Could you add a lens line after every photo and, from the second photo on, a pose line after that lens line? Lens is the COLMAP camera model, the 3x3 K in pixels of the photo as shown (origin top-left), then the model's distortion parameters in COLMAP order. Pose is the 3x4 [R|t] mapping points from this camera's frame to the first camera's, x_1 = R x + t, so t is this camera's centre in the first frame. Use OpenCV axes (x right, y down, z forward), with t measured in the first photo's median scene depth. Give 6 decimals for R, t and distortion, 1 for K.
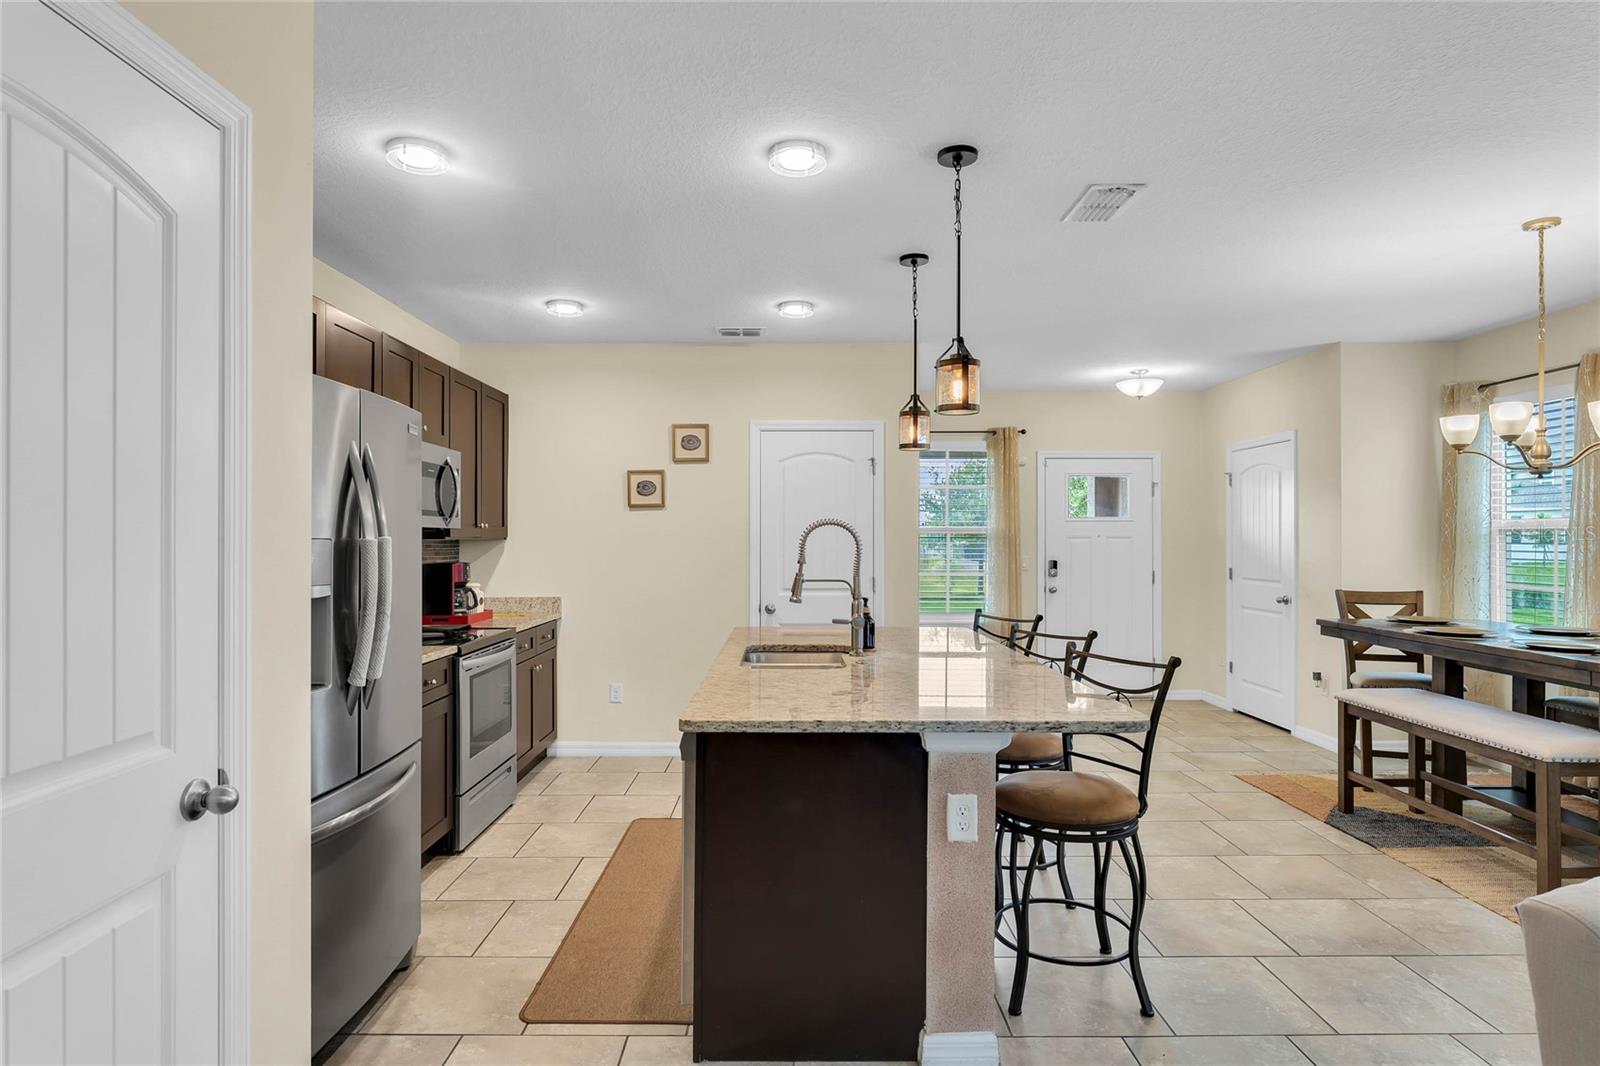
lens RADIAL K [[867.3, 0, 792.0], [0, 867.3, 528.5], [0, 0, 1]] dist [0.001463, 0.000051]
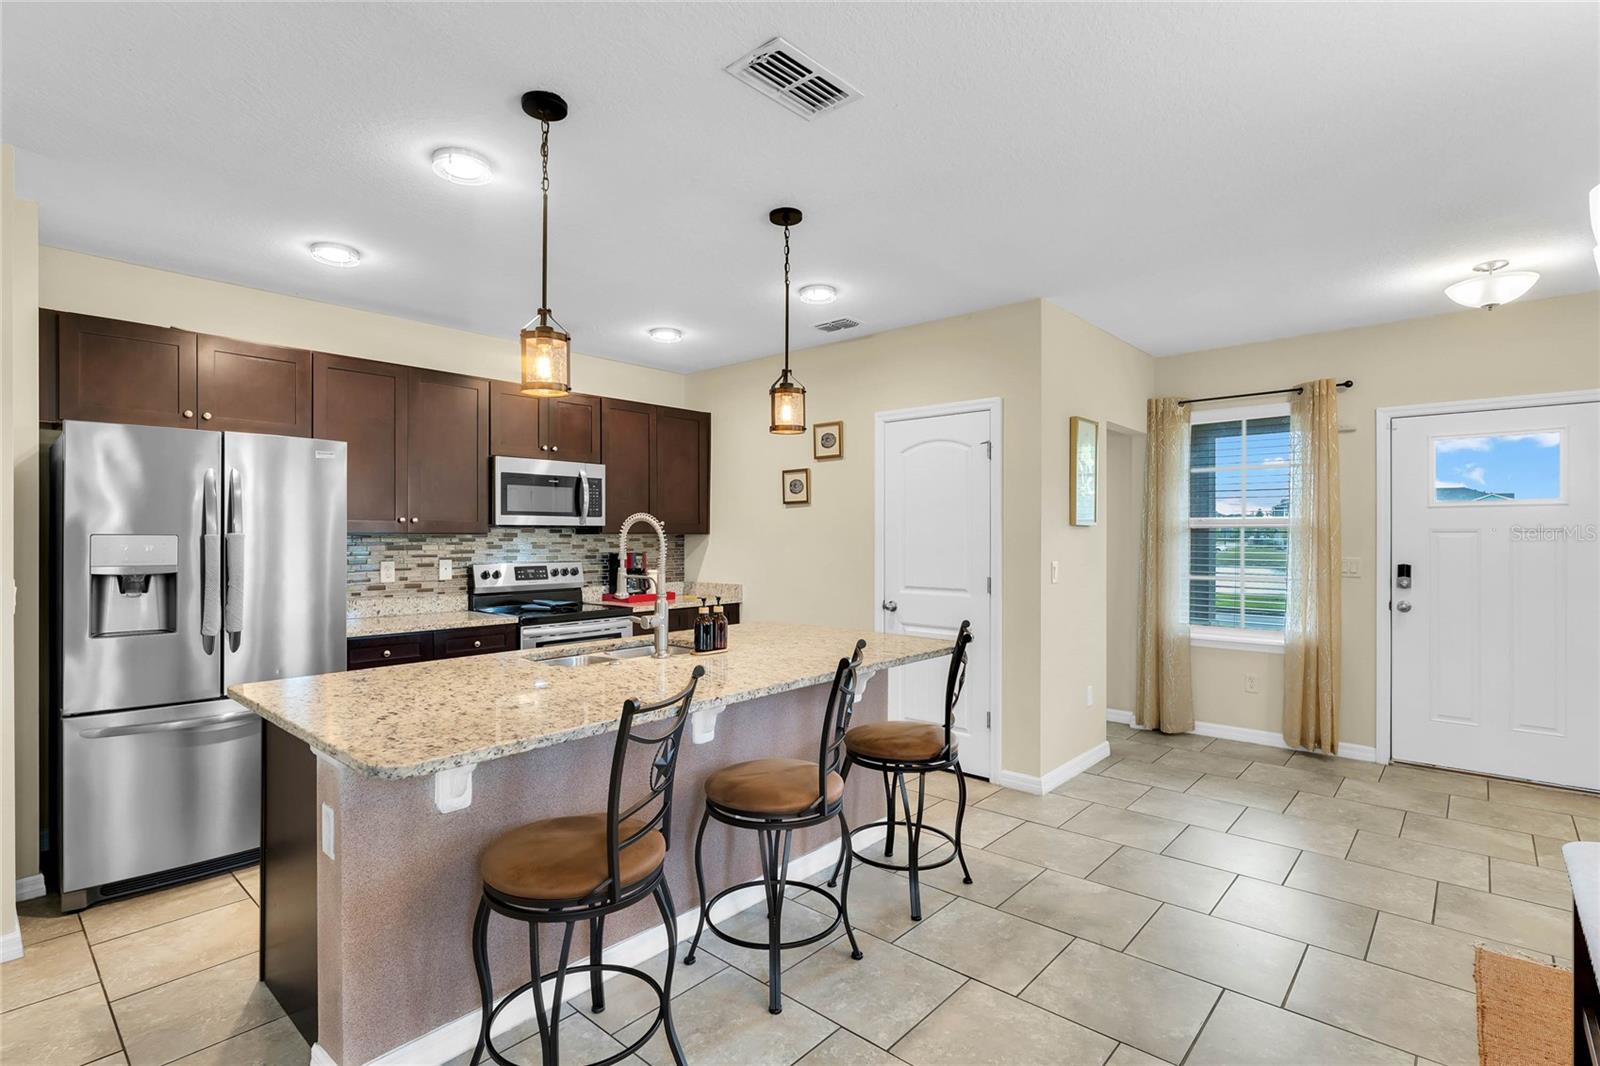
lens RADIAL K [[758.1, 0, 803.7], [0, 758.1, 536.3], [0, 0, 1]] dist [-0.002032, -0.000605]
pose [[0.742671, 0.001879, -0.669654, 0.465959], [0.007966, 0.999901, 0.011641, 0.004520], [0.669609, -0.013979, 0.742582, 0.308696]]
